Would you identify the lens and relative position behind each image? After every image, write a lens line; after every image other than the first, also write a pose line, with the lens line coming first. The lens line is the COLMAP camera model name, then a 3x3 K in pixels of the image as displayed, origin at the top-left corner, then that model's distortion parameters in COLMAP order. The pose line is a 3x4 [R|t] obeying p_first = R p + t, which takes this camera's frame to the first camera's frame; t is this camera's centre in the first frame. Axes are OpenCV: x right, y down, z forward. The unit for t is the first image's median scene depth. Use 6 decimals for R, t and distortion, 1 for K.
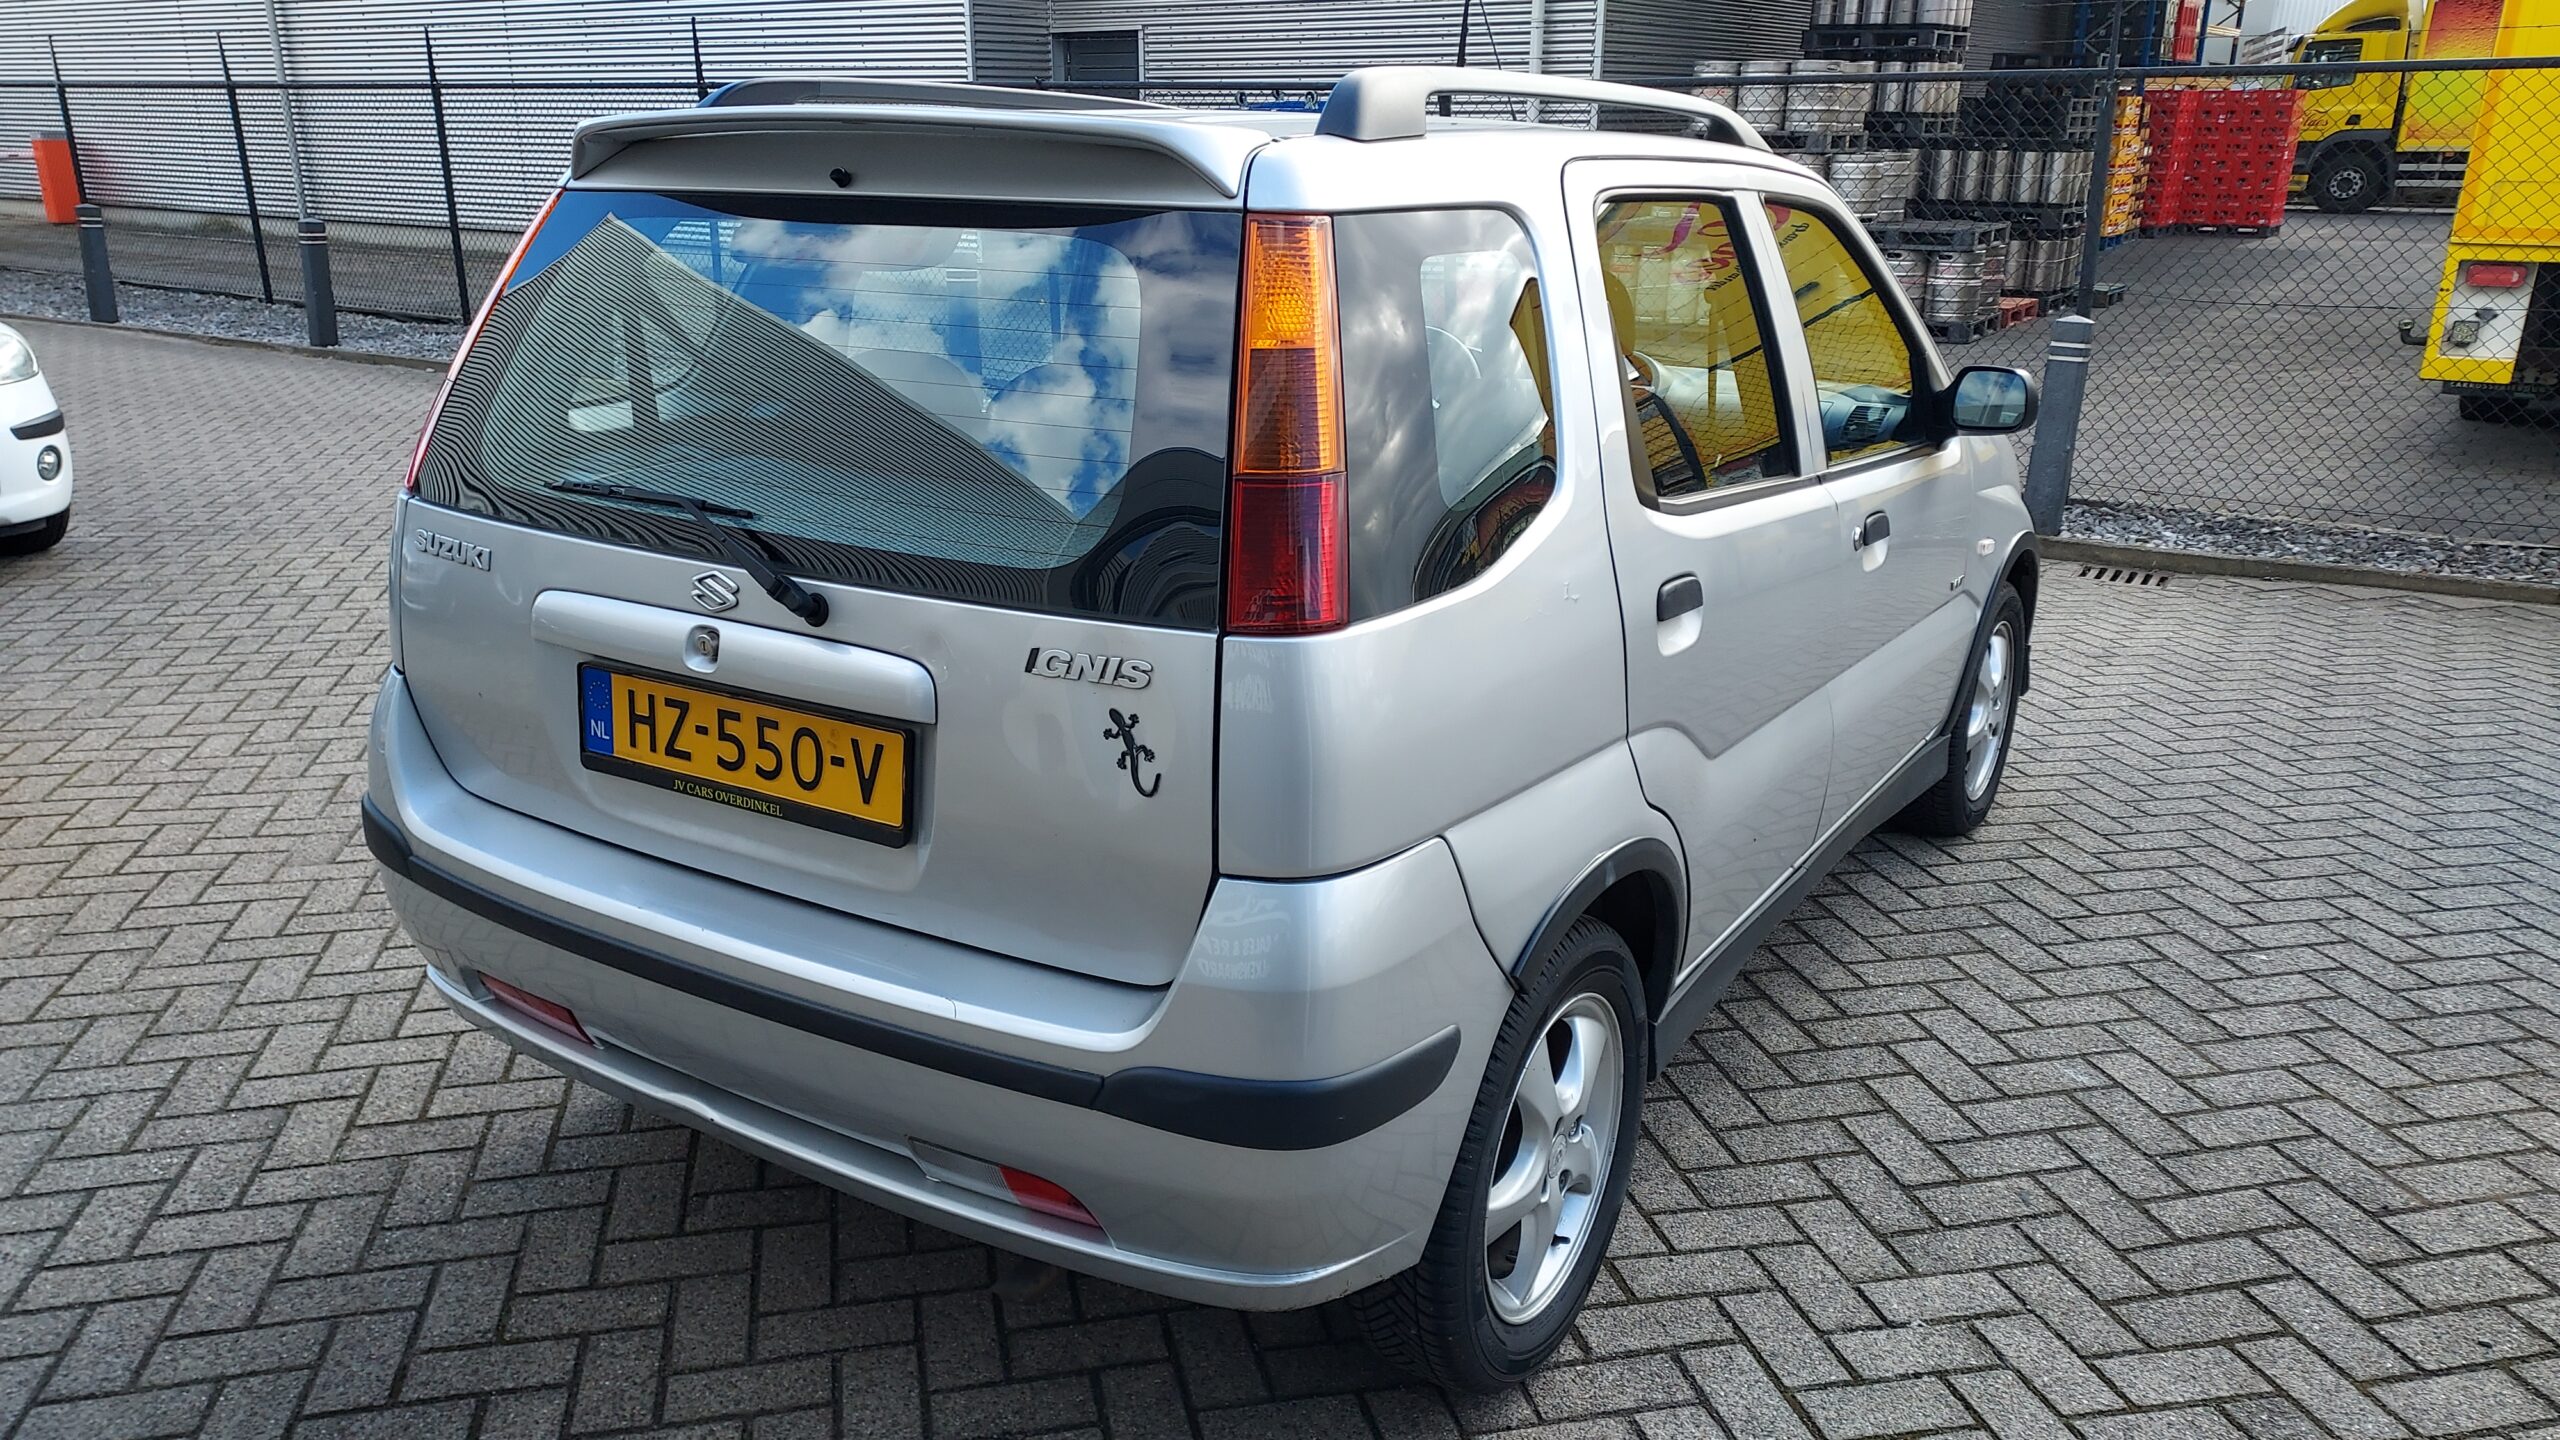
lens RADIAL K [[1895.6, 0, 1278.4], [0, 1895.6, 709.7], [0, 0, 1]] dist [0.013103, -0.002139]
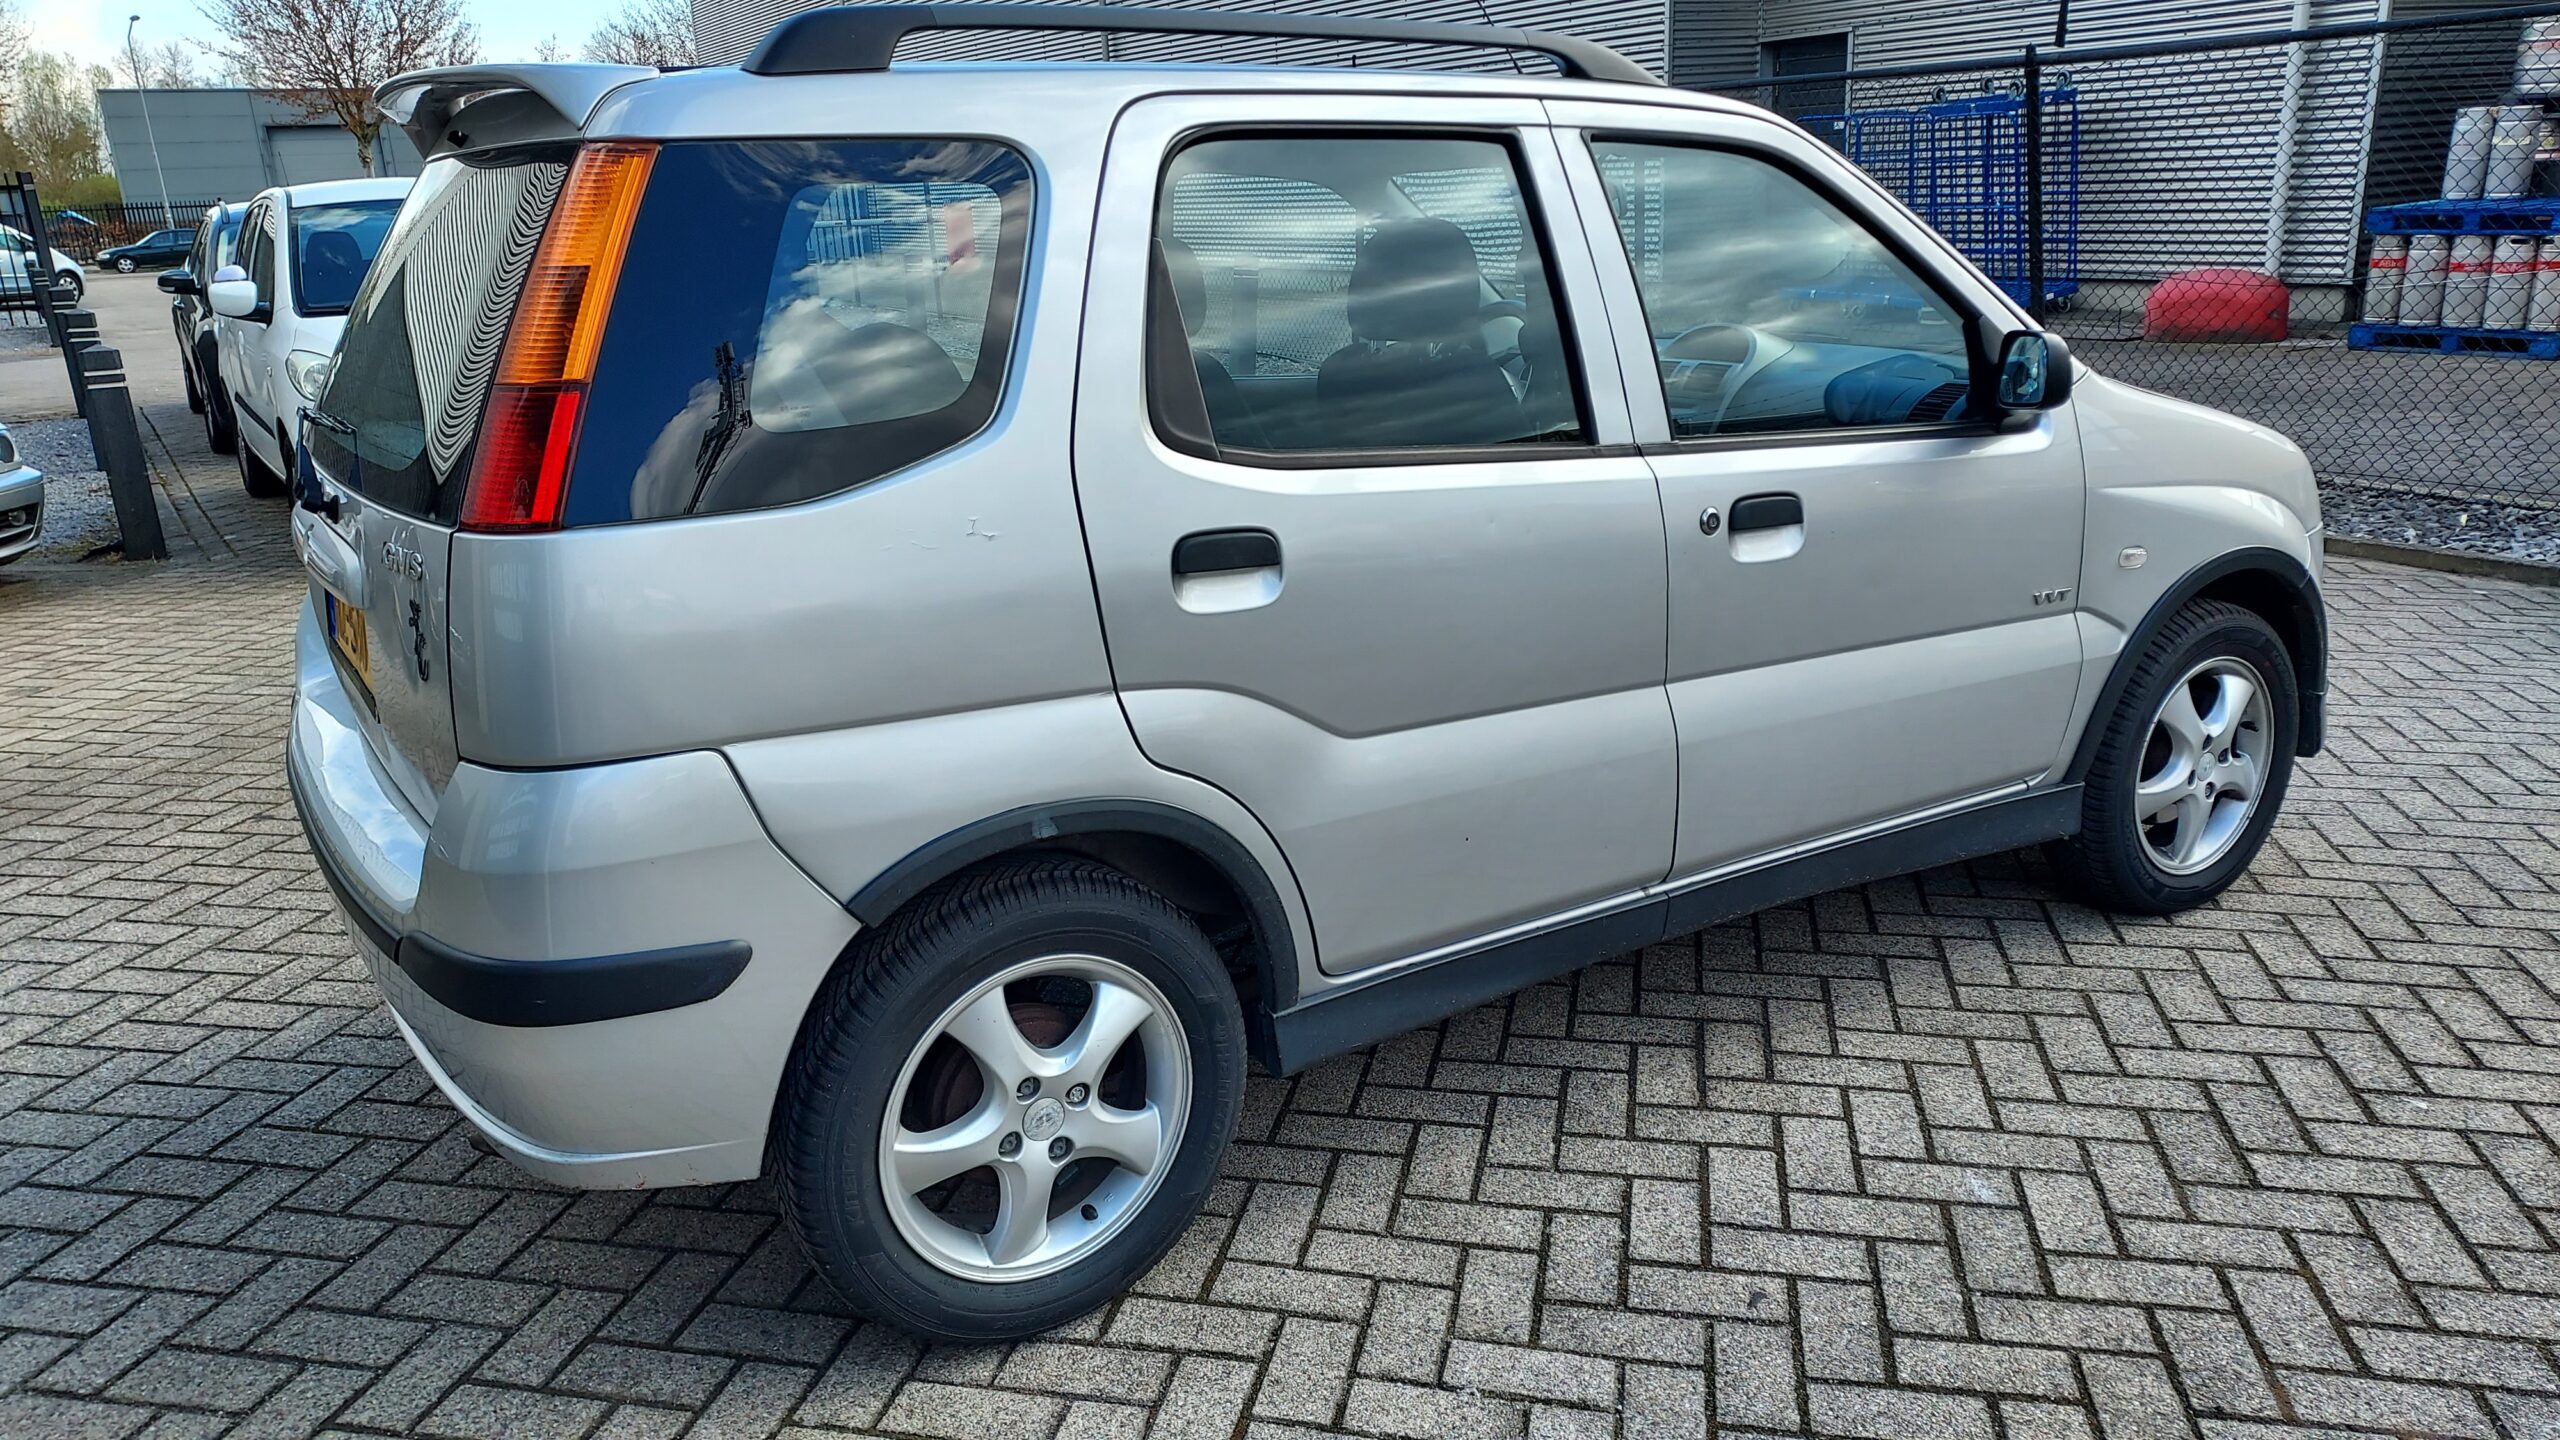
lens RADIAL K [[1895.6, 0, 1267.1], [0, 1895.6, 711.2], [0, 0, 1]] dist [0.013103, -0.002139]
pose [[0.903219, 0.079070, -0.421833, 0.677522], [-0.085096, 0.996362, 0.004556, 0.014278], [0.420659, 0.031782, 0.906662, 0.173138]]
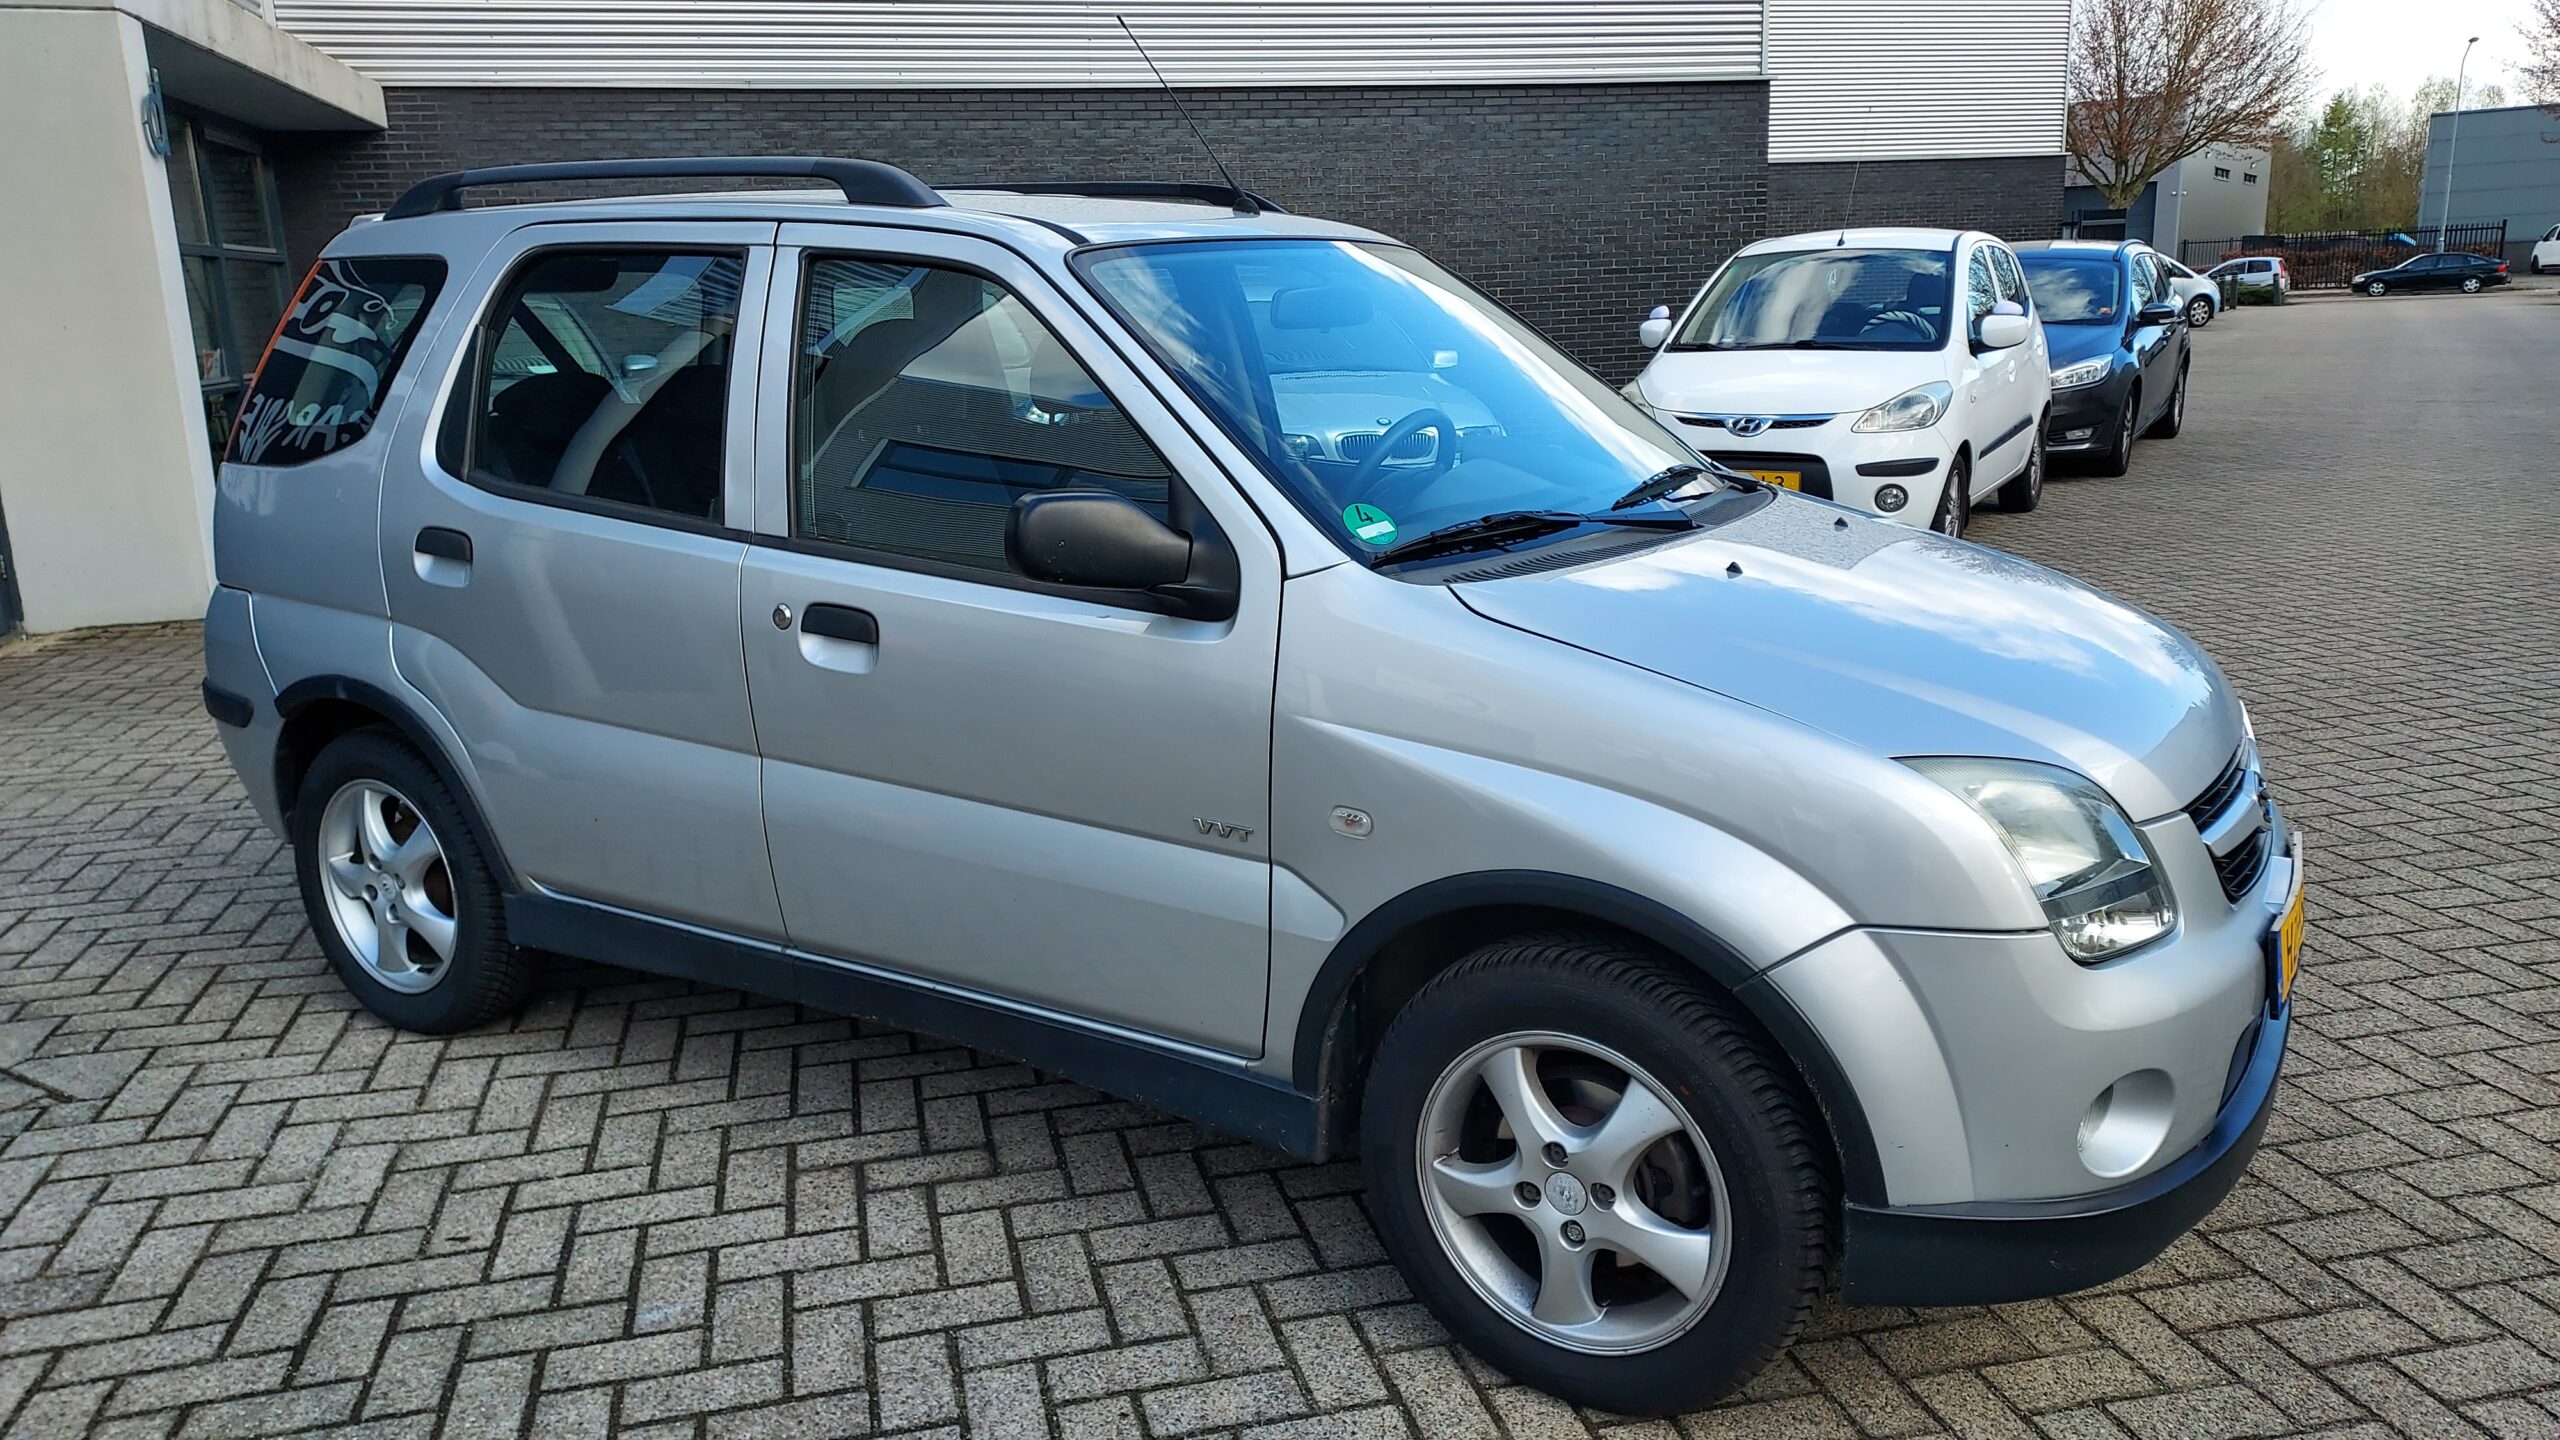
lens RADIAL K [[1895.6, 0, 1269.0], [0, 1895.6, 721.6], [0, 0, 1]] dist [0.013103, -0.002139]
pose [[-0.003672, 0.222325, -0.974966, 1.665770], [-0.263193, 0.940383, 0.215430, -0.417887], [0.964736, 0.257395, 0.055061, 1.639899]]
